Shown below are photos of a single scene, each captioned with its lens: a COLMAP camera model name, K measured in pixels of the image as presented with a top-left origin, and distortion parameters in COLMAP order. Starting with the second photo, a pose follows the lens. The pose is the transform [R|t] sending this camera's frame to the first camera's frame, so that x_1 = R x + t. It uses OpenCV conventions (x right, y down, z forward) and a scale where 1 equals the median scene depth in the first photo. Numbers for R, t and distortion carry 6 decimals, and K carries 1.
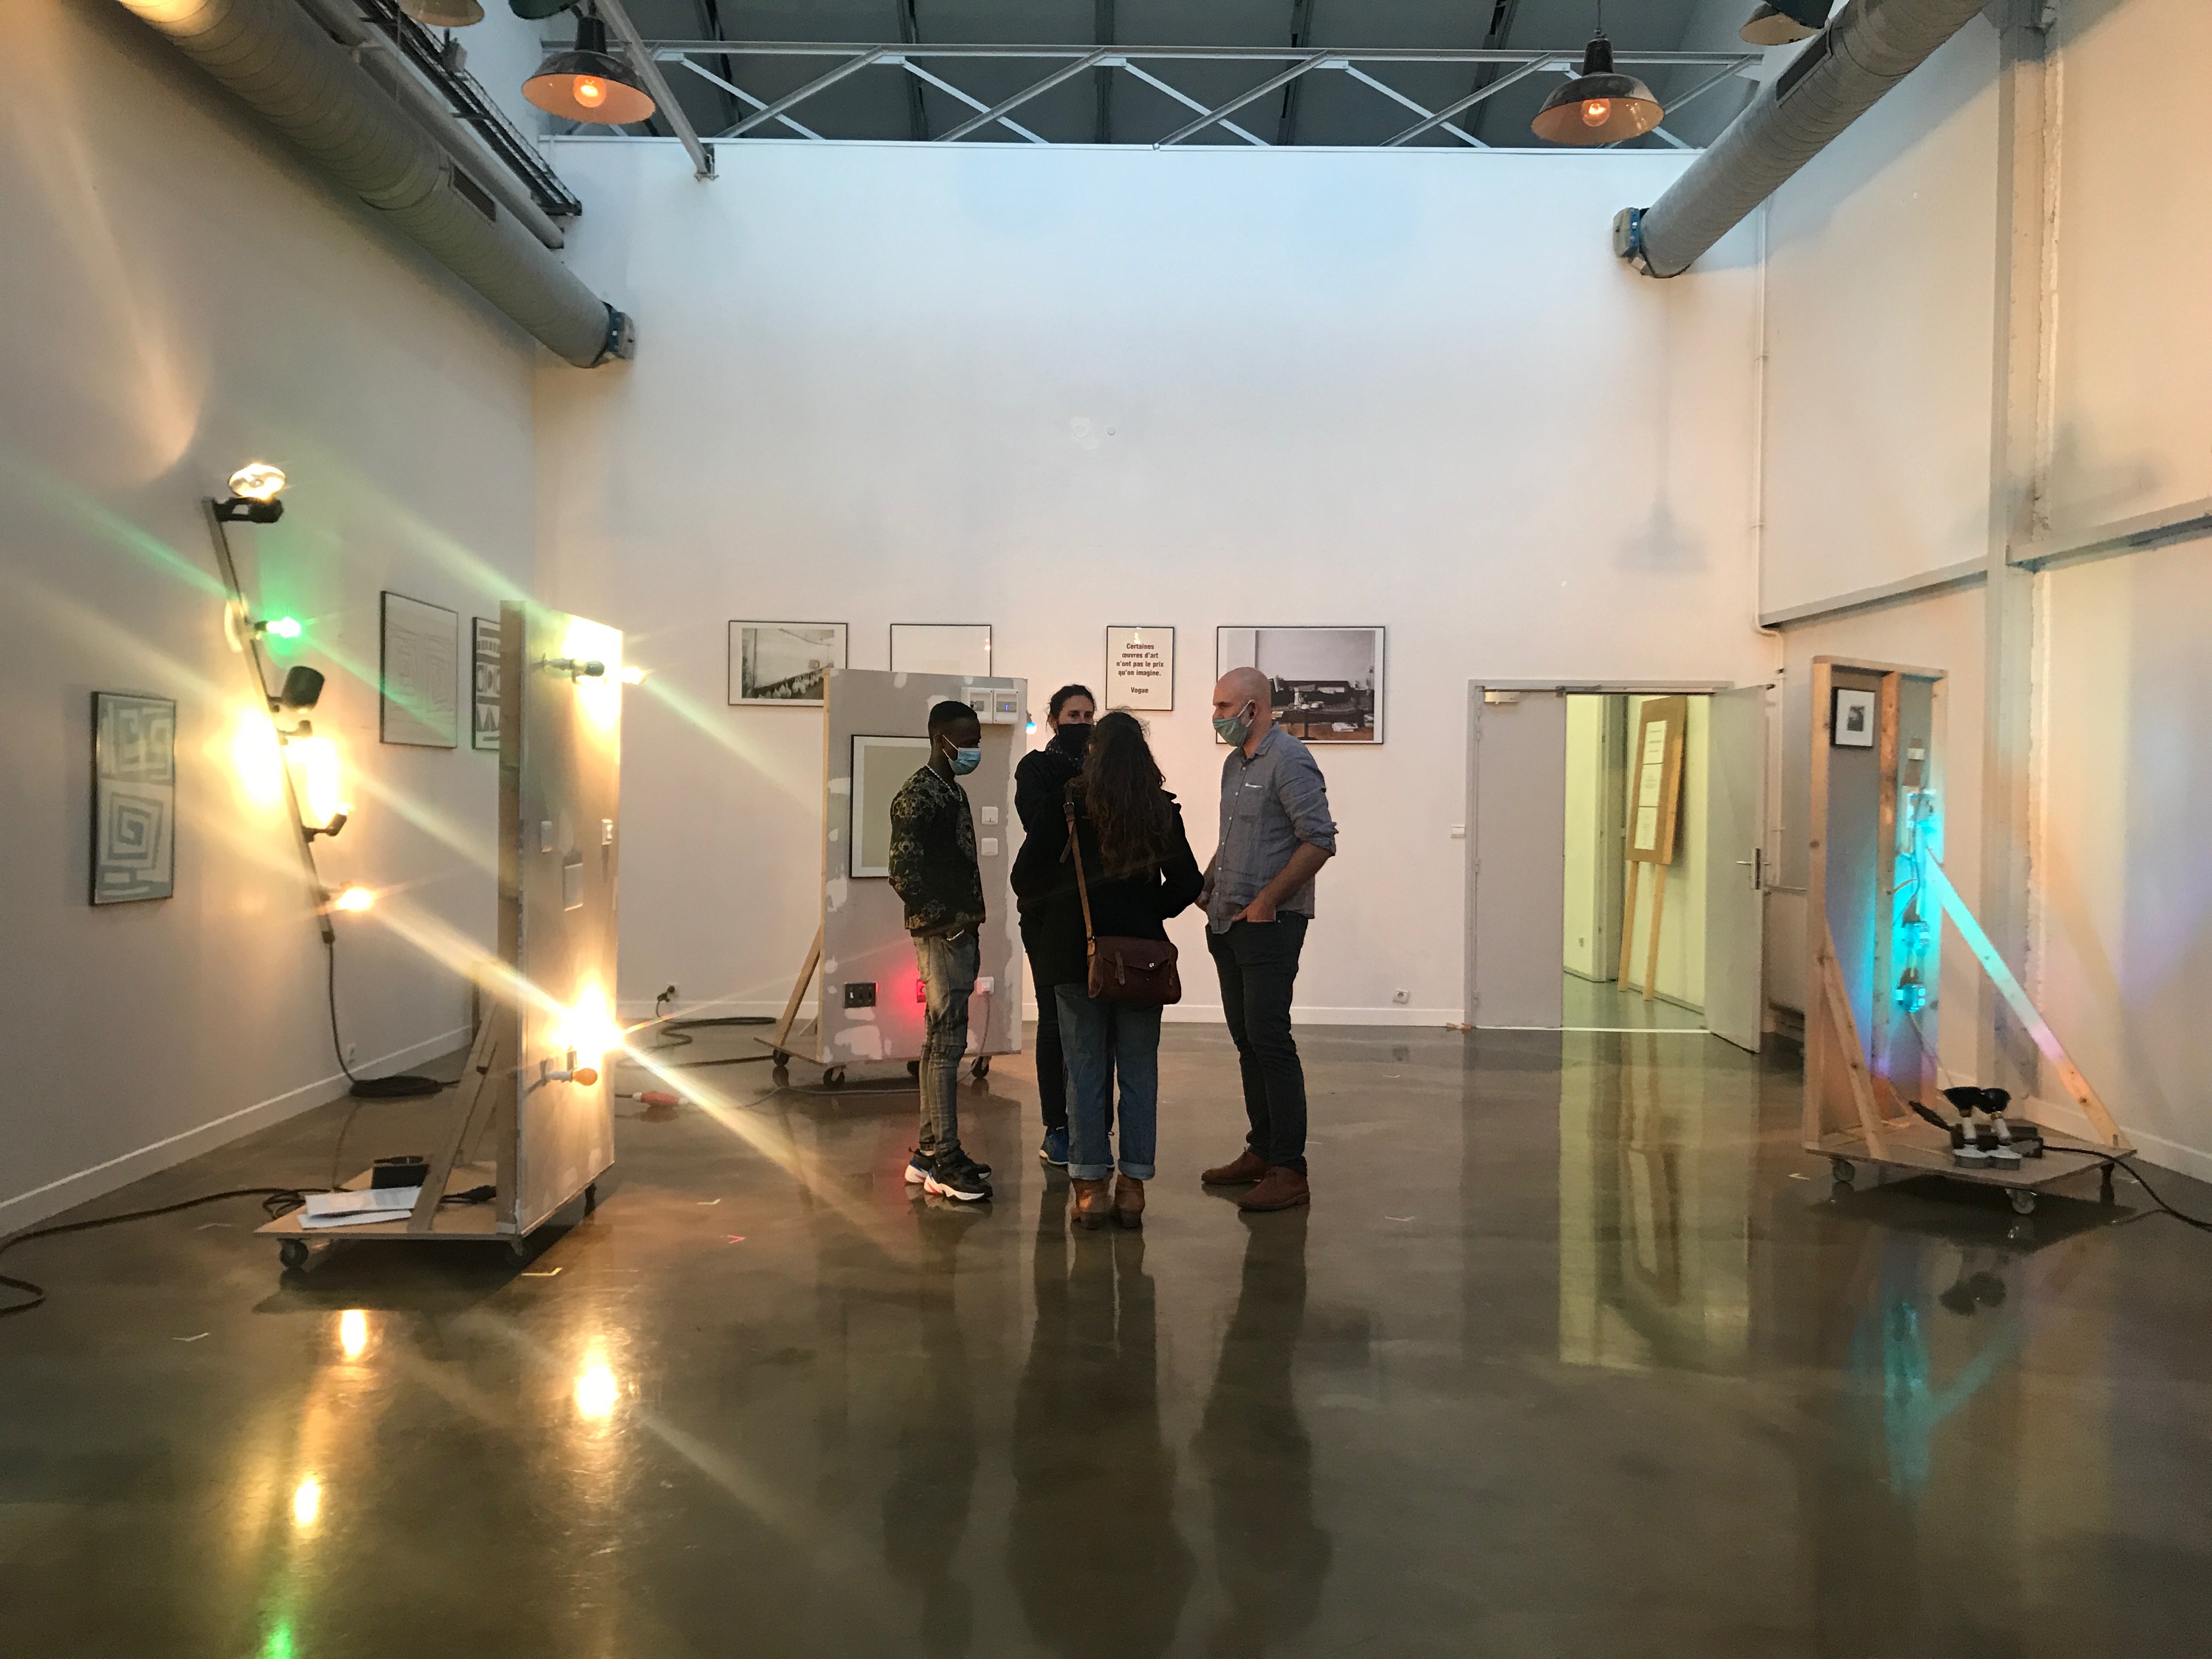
lens RADIAL K [[1822.4, 0, 1094.3], [0, 1822.4, 810.3], [0, 0, 1]] dist [0.121684, -0.273135]
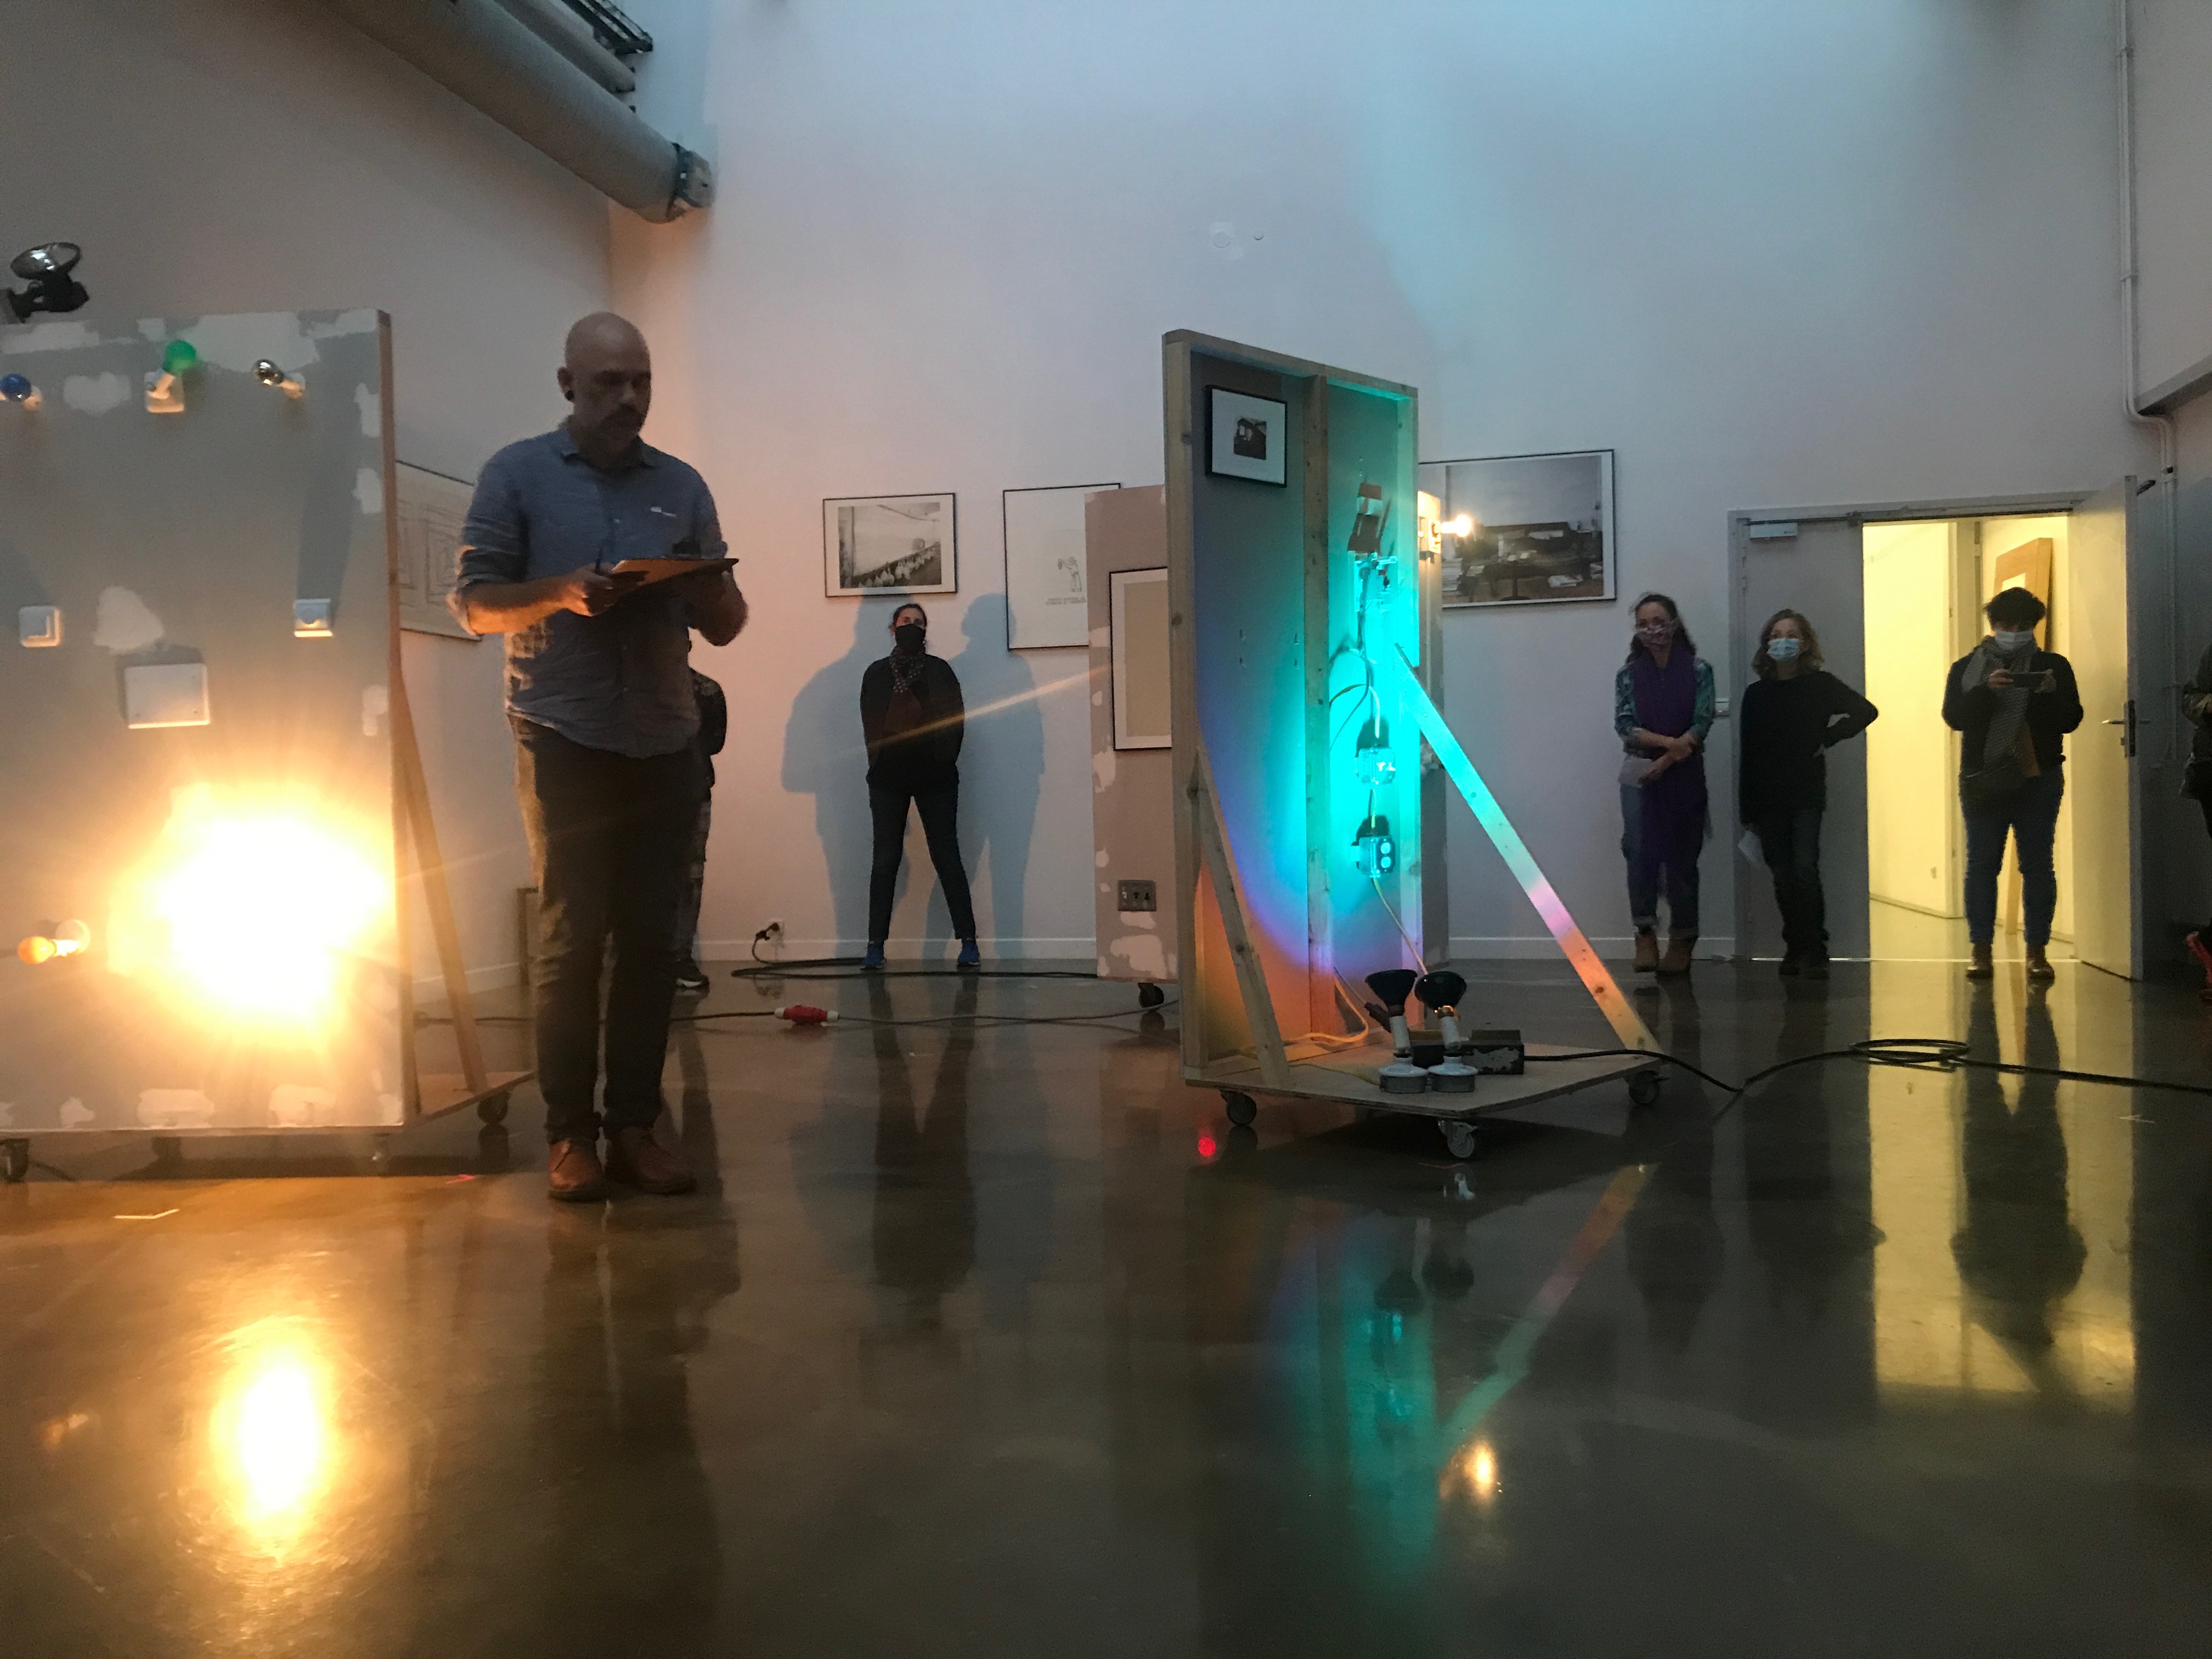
lens RADIAL K [[1818.1, 0, 1086.3], [0, 1818.1, 814.6], [0, 0, 1]] dist [0.031356, -0.038965]
pose [[0.976372, -0.029424, -0.214086, 0.102278], [0.029270, 0.999564, -0.003890, 0.052803], [0.214107, -0.002469, 0.976807, 0.191425]]
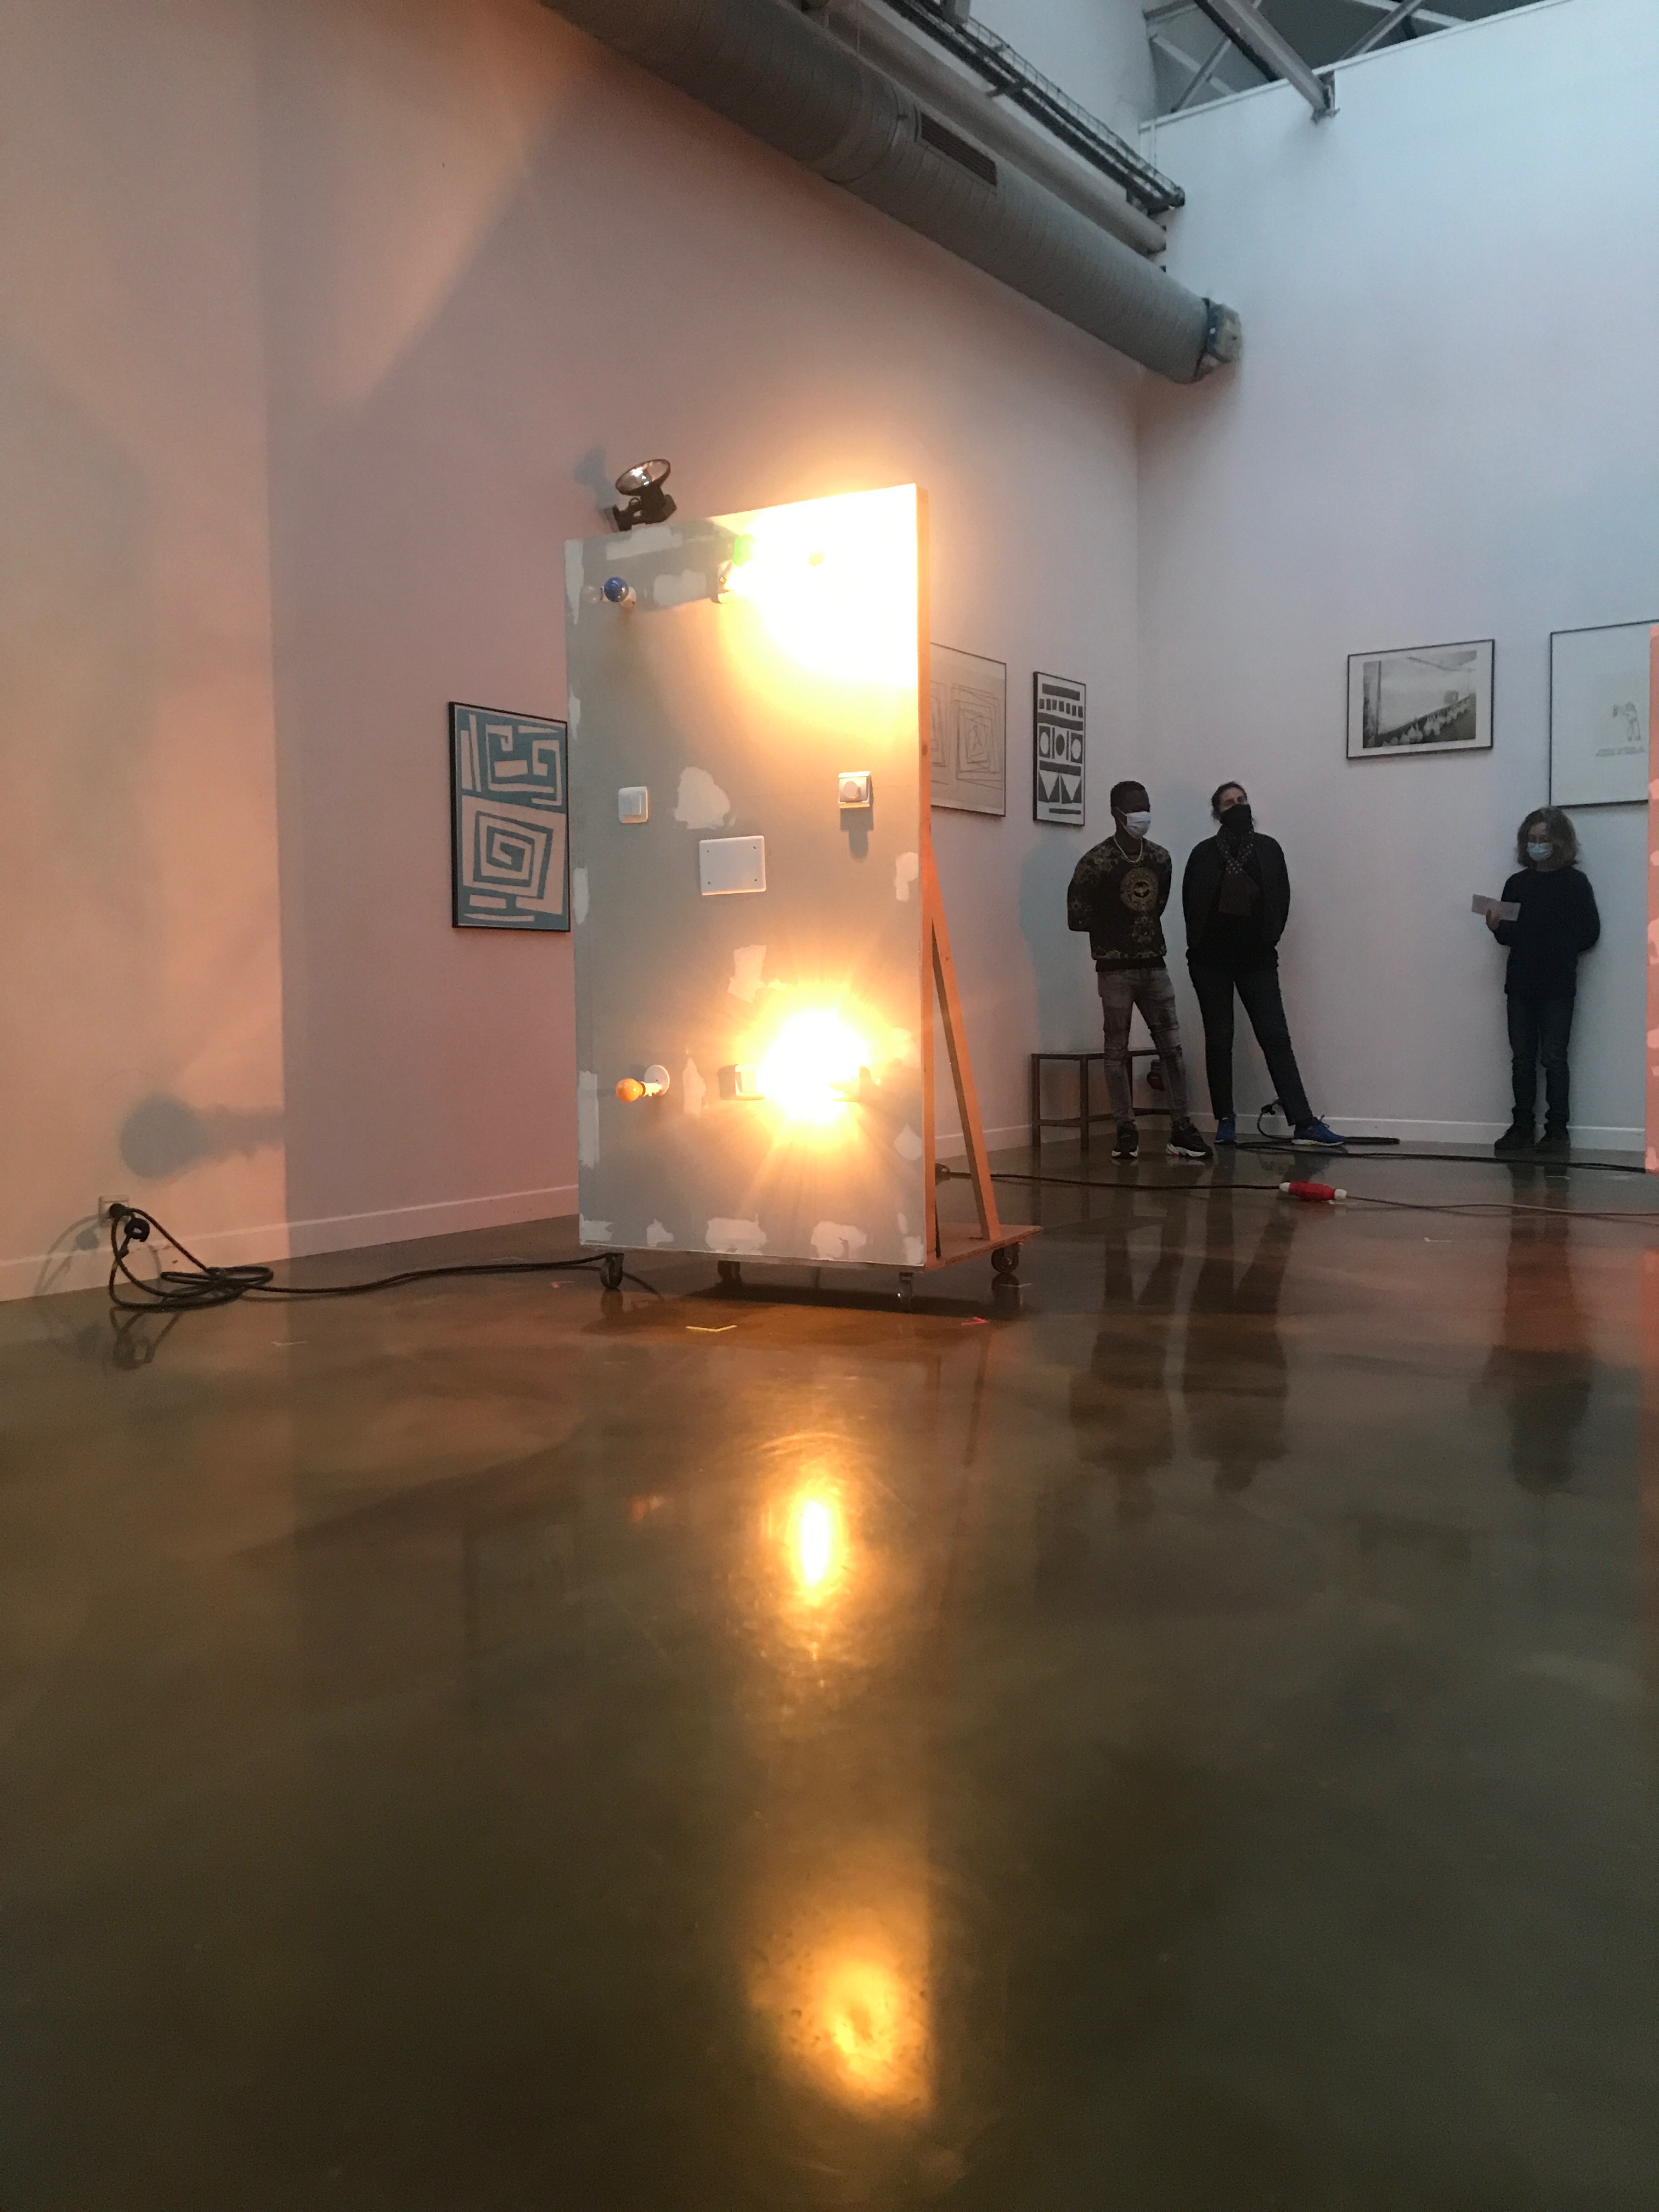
lens RADIAL K [[1800.7, 0, 823.2], [0, 1800.7, 1093.7], [0, 0, 1]] dist [0.011912, -0.001060]
pose [[0.805570, 0.019114, -0.592193, 0.097425], [0.010018, 0.998897, 0.045869, 0.054931], [0.592416, -0.042883, 0.804490, 0.199843]]
